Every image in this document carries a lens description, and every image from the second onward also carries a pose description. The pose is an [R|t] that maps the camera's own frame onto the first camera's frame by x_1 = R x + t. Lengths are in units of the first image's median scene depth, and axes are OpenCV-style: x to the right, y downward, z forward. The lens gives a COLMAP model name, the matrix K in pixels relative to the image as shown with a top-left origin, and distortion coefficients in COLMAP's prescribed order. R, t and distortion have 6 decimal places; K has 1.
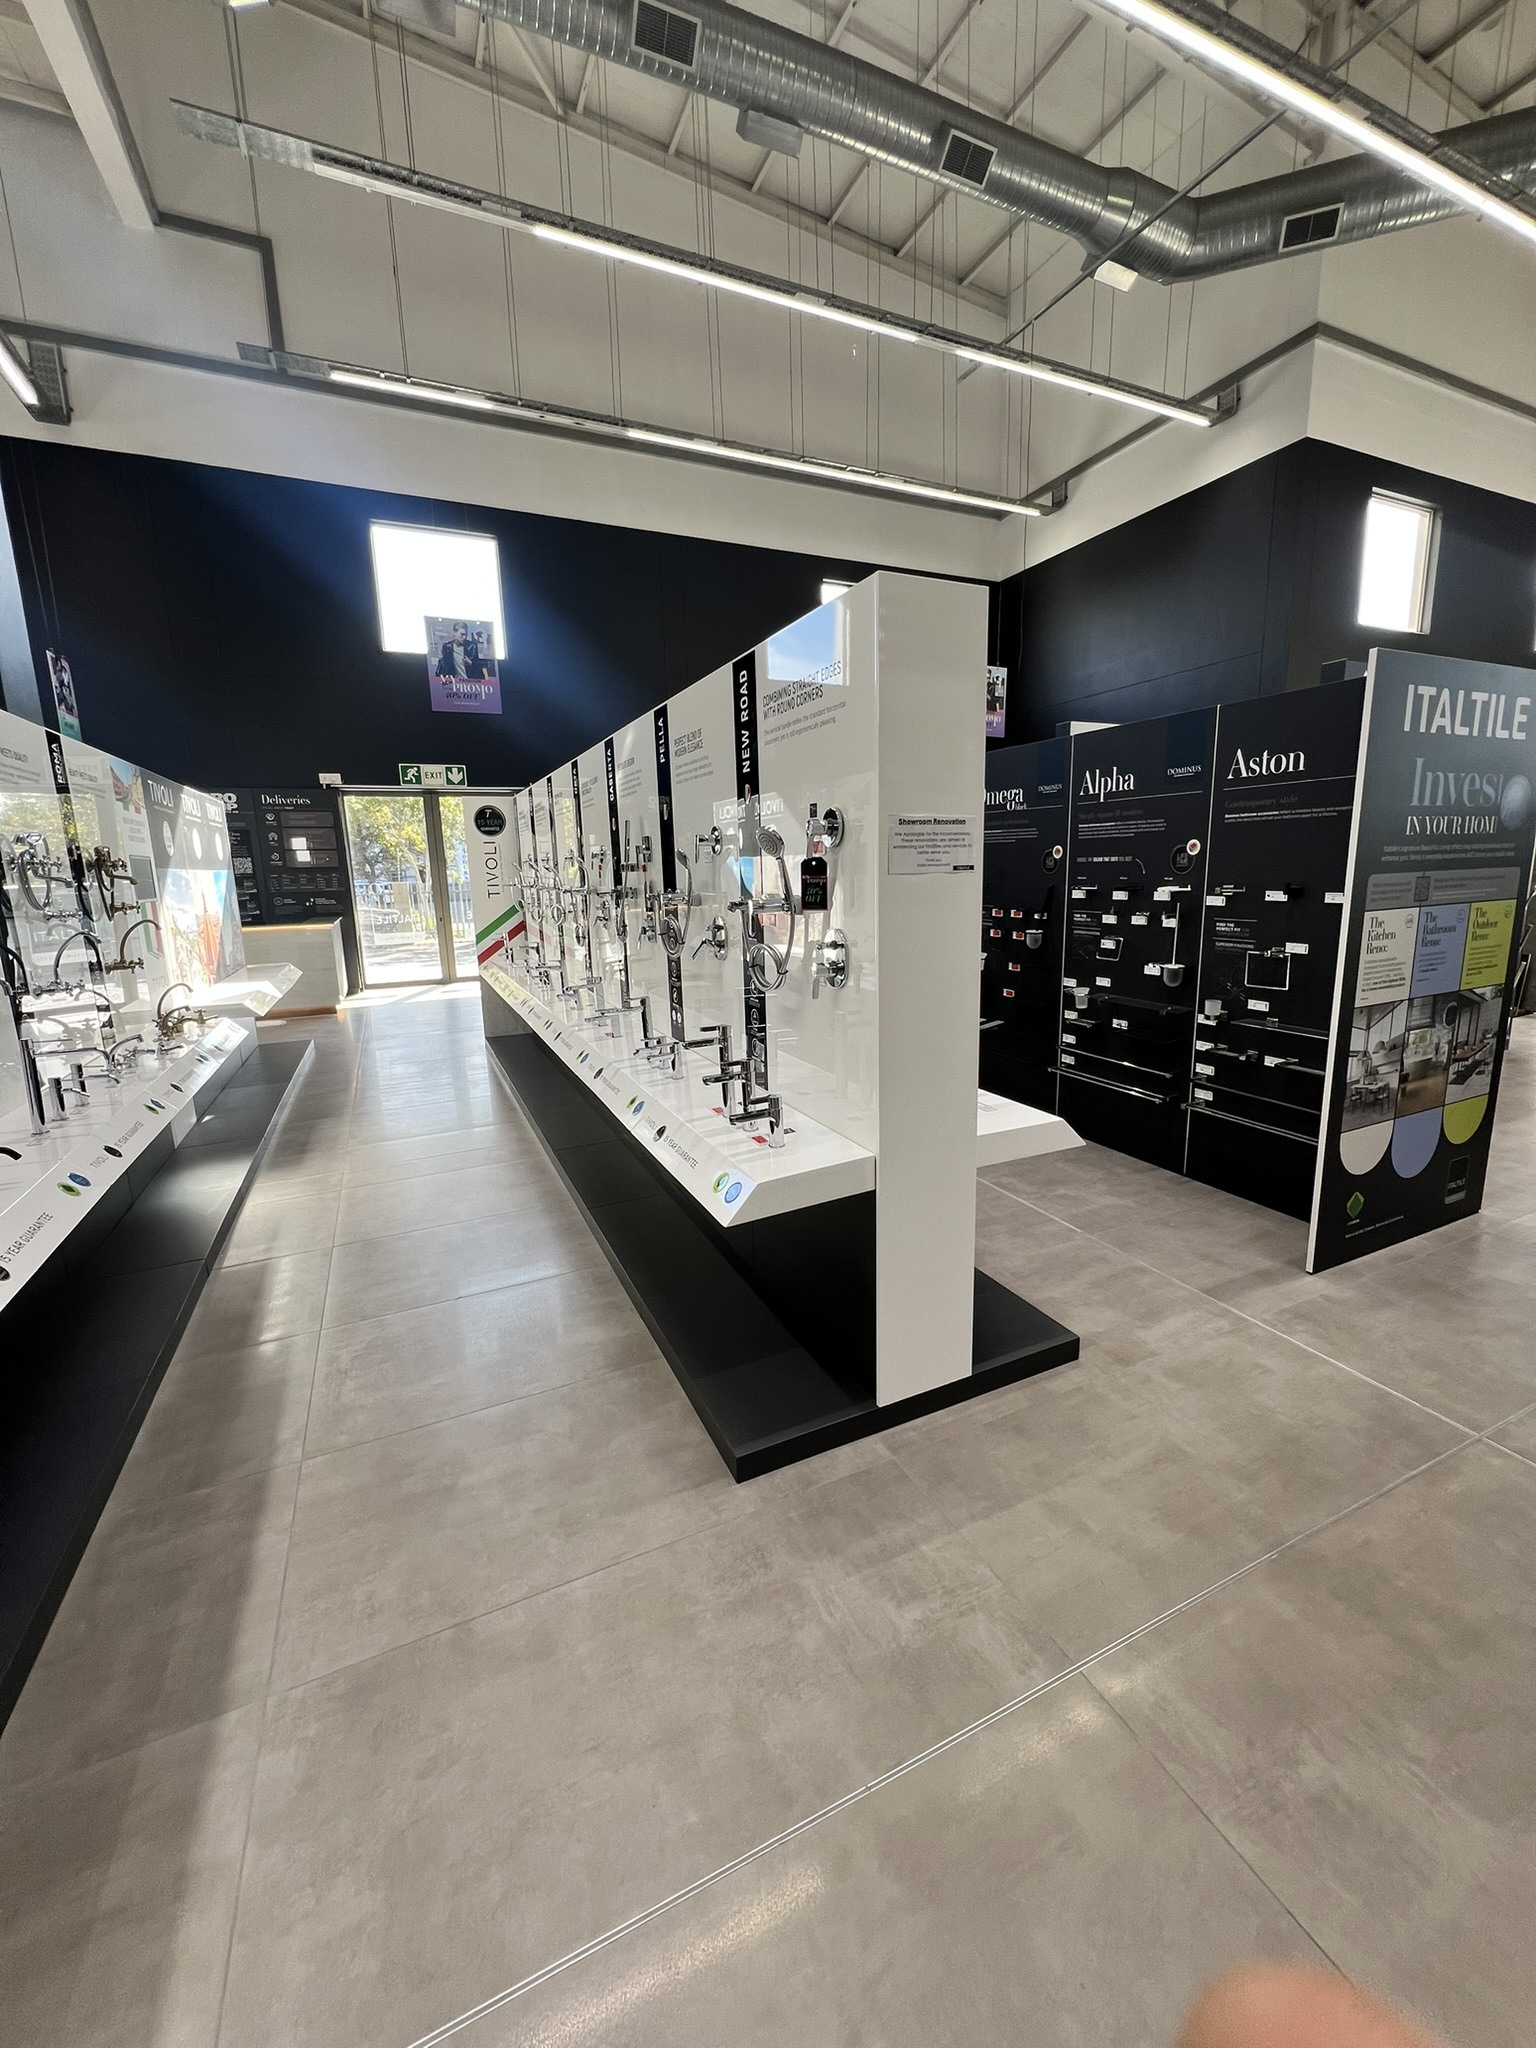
lens RADIAL K [[817.3, 0, 779.4], [0, 817.3, 1019.7], [0, 0, 1]] dist [-0.002545, 0.000553]
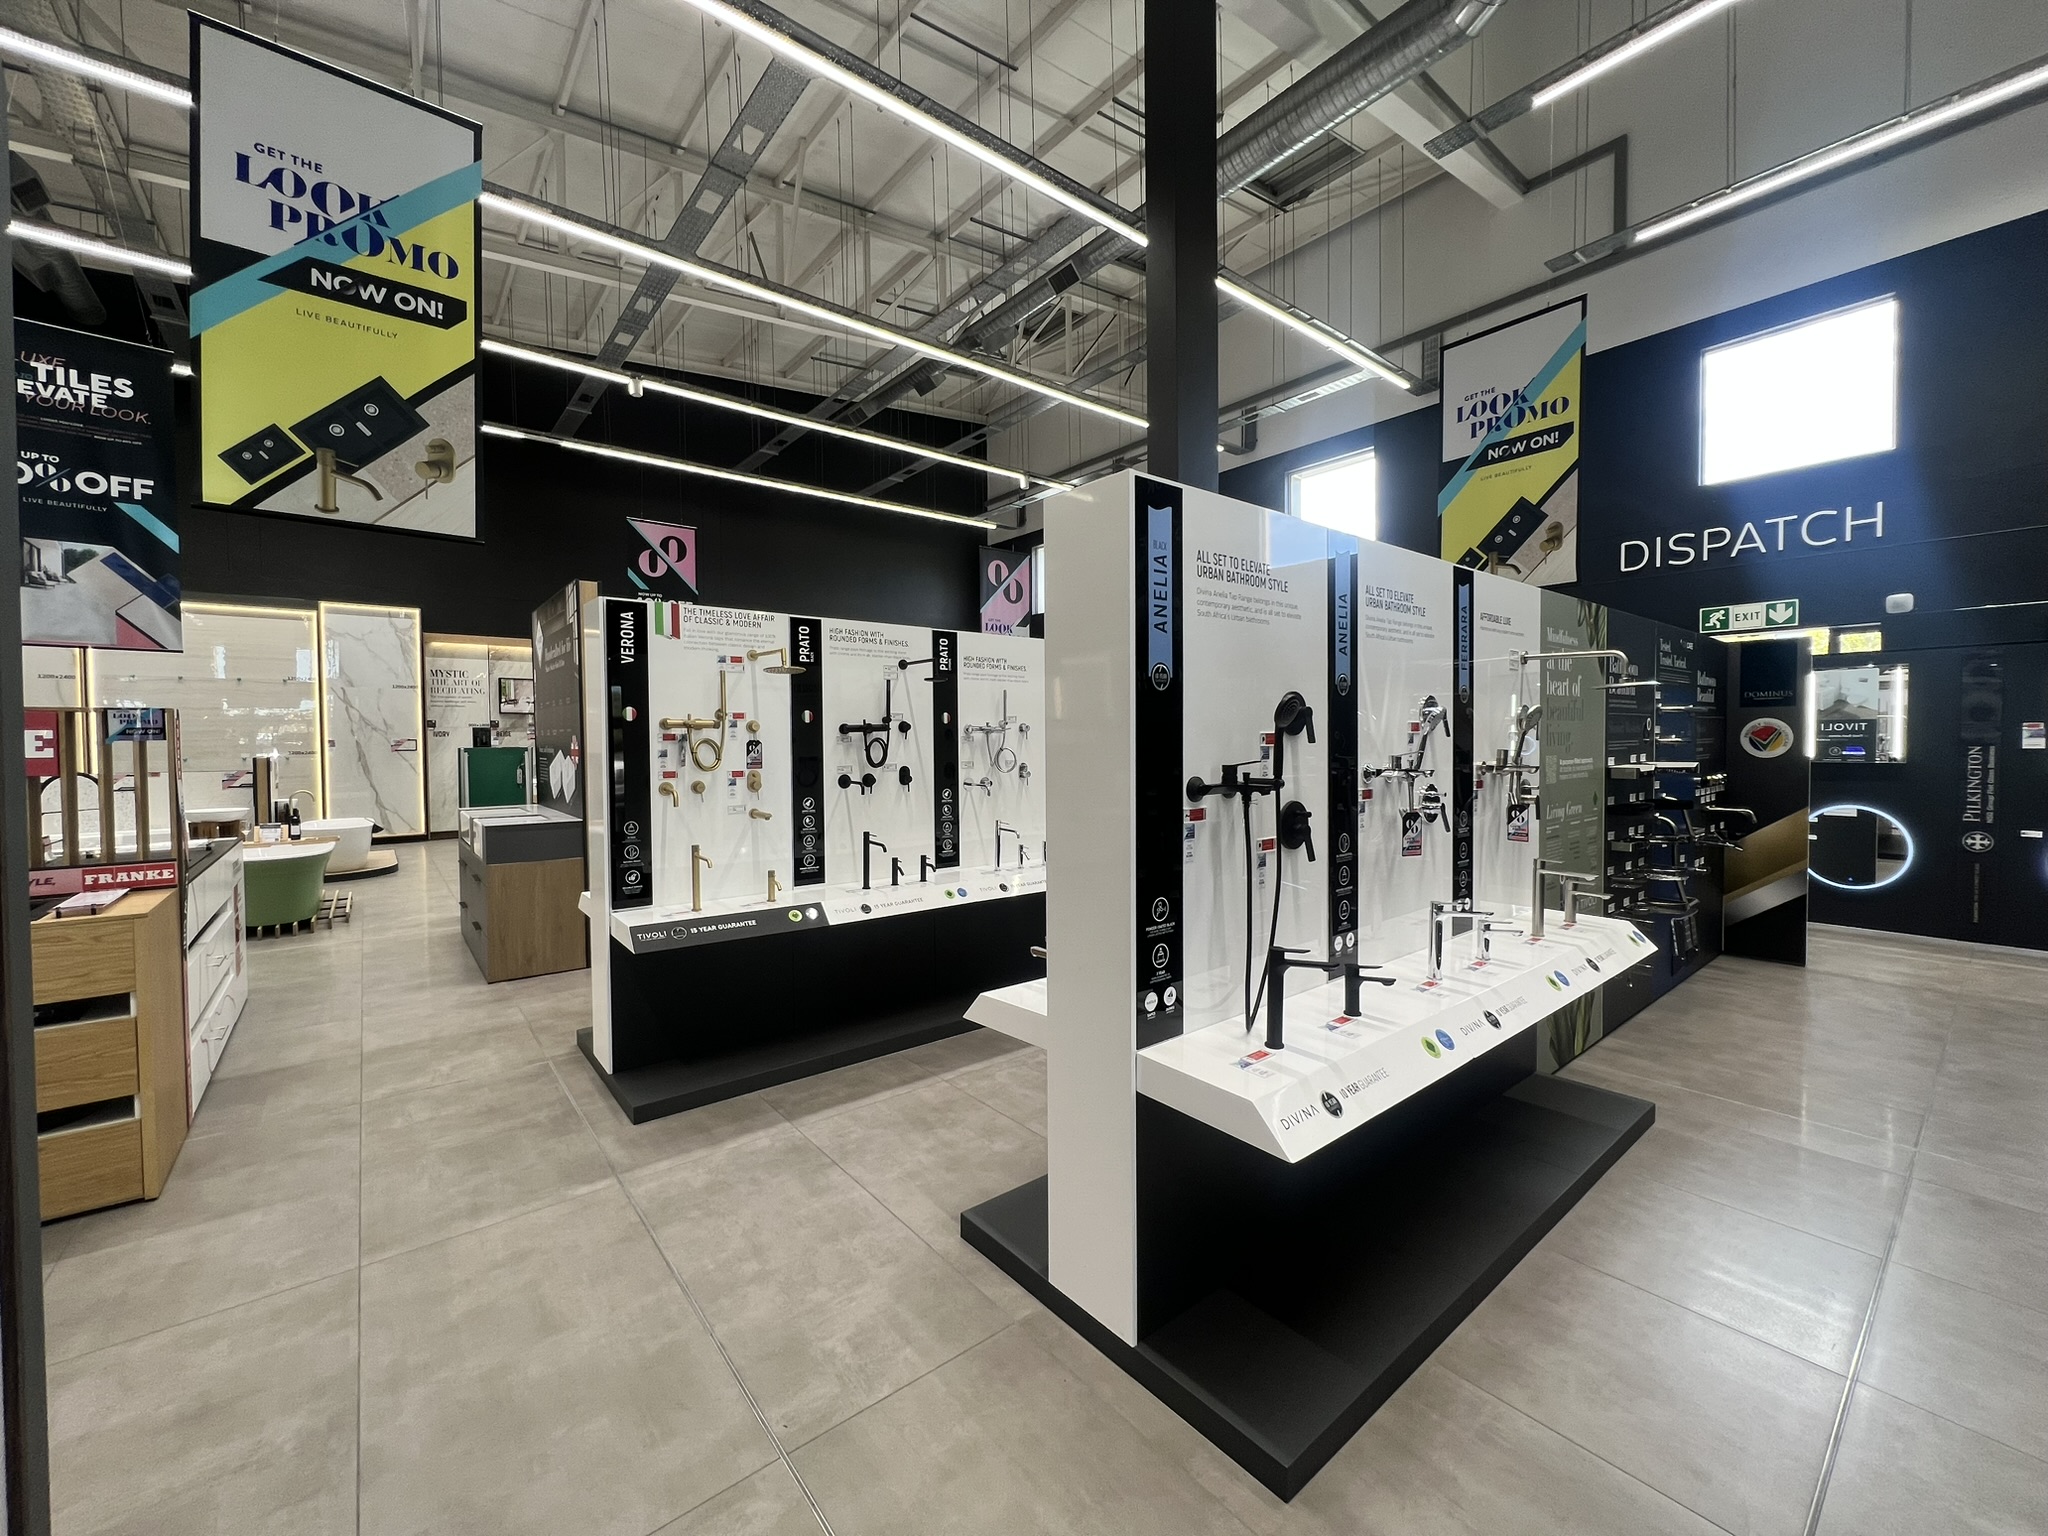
lens RADIAL K [[817.3, 0, 1022.6], [0, 817.3, 758.6], [0, 0, 1]] dist [-0.002545, 0.000553]
pose [[0.235531, 0.047574, -0.970702, 0.541394], [-0.178027, 0.984013, 0.005030, -0.079038], [0.955422, 0.171627, 0.240235, 0.319111]]
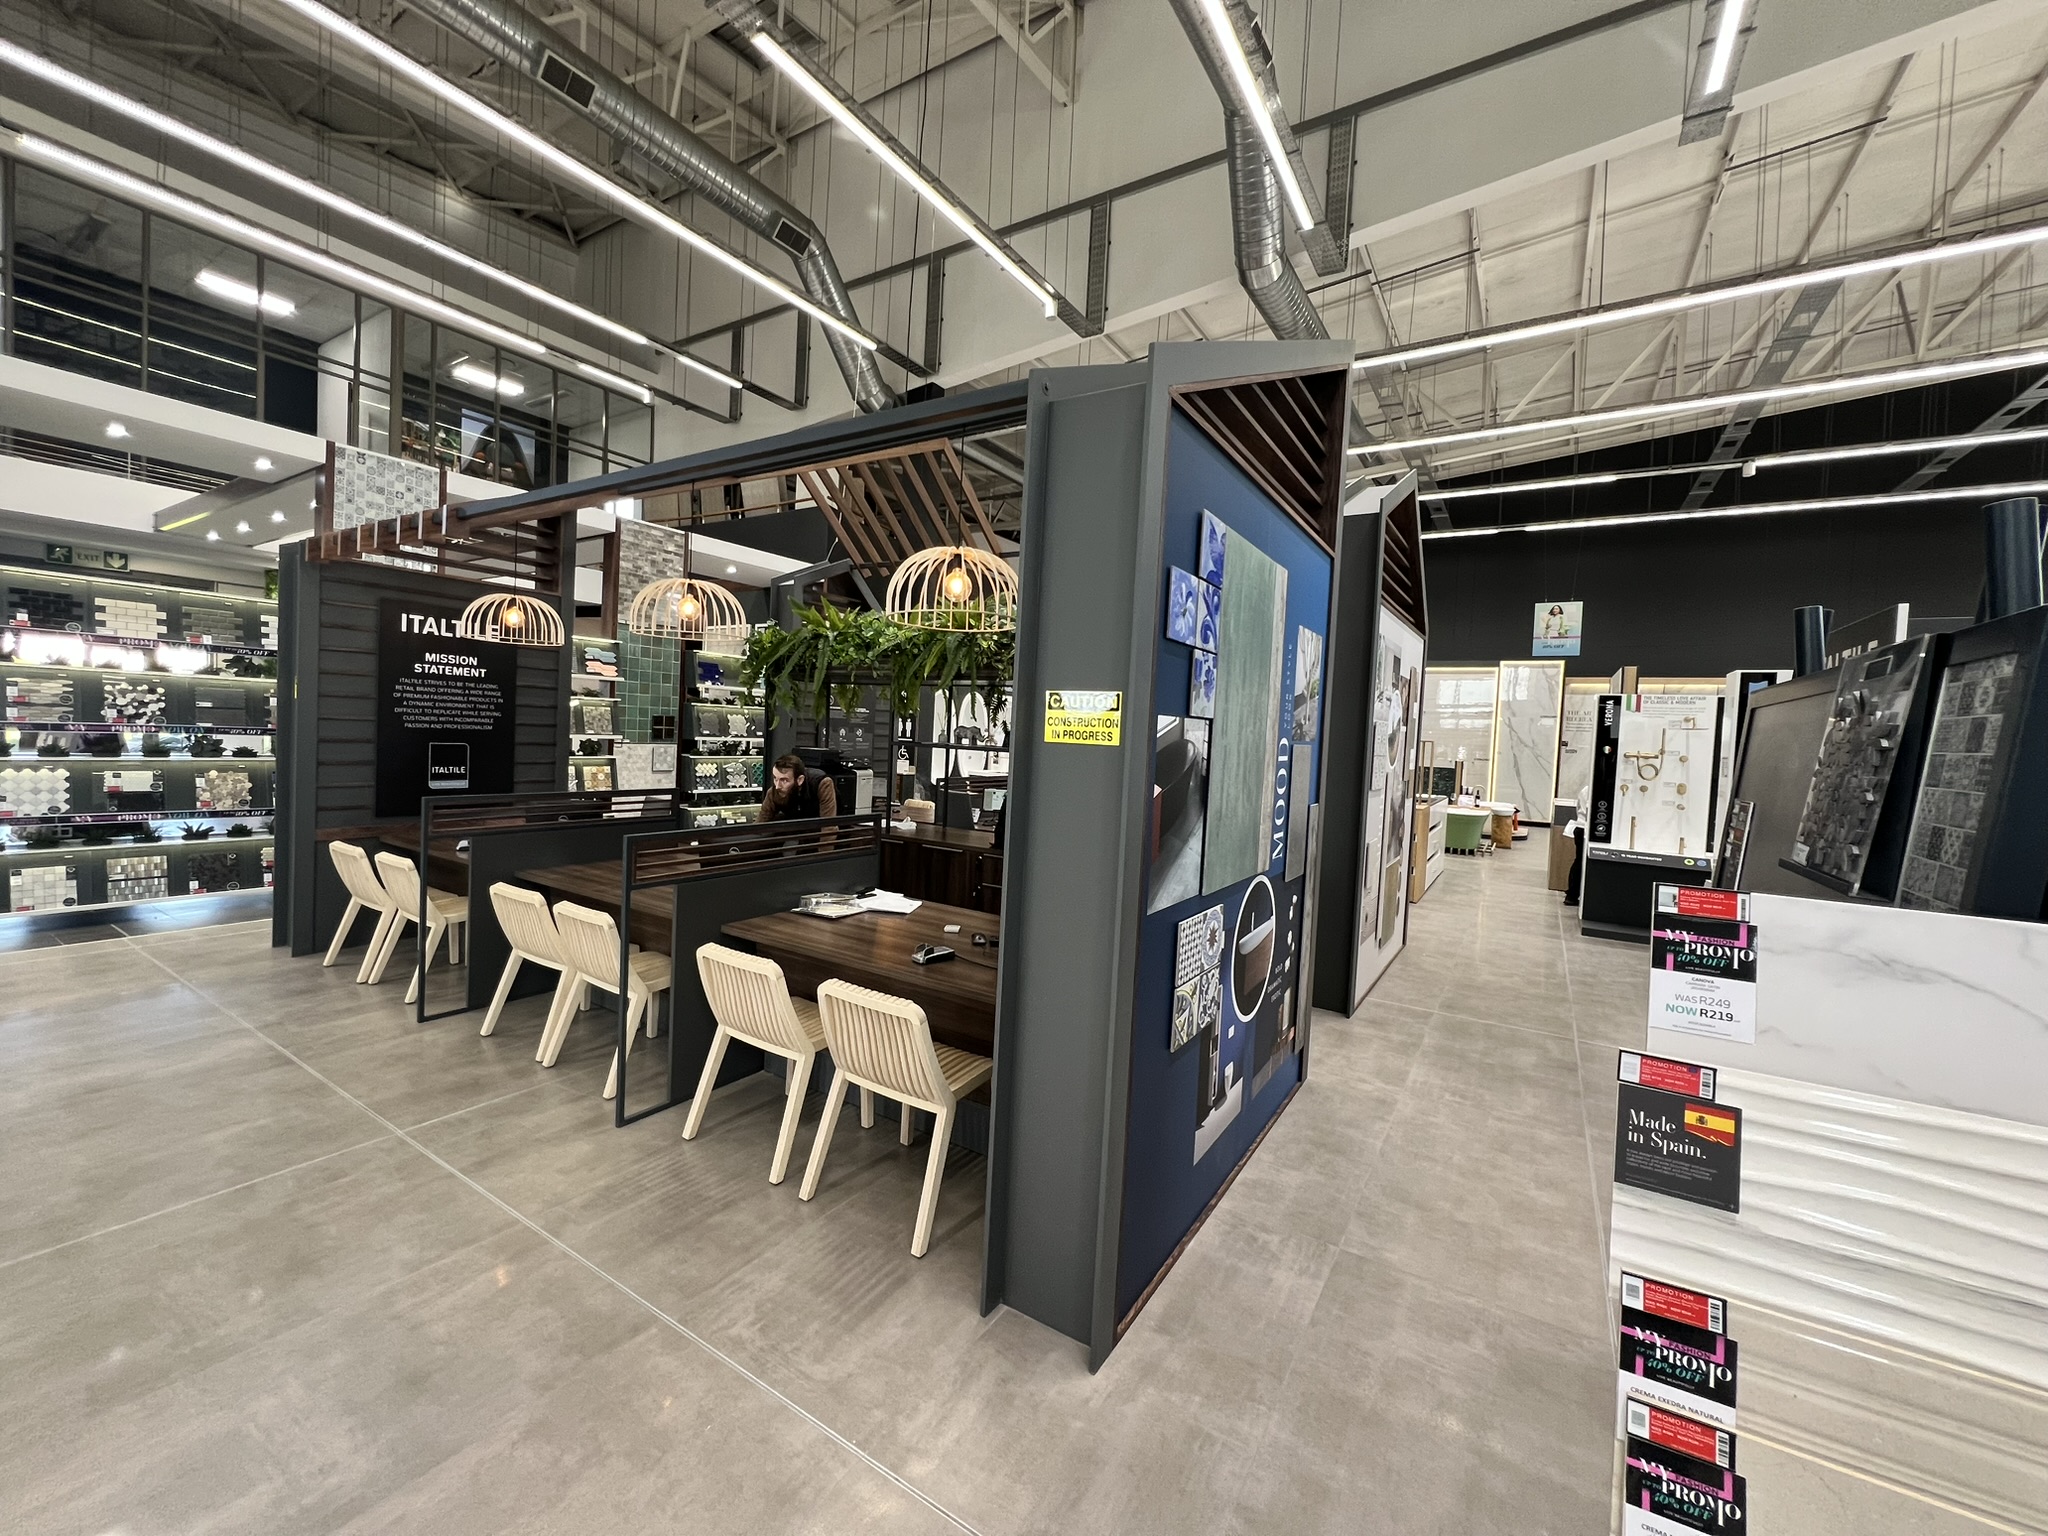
lens RADIAL K [[817.3, 0, 1028.4], [0, 817.3, 755.8], [0, 0, 1]] dist [-0.002545, 0.000553]
pose [[-0.842441, 0.002588, -0.538783, 1.597042], [-0.125513, 0.971534, 0.200918, -0.228285], [0.523966, 0.236886, -0.818135, 0.900961]]
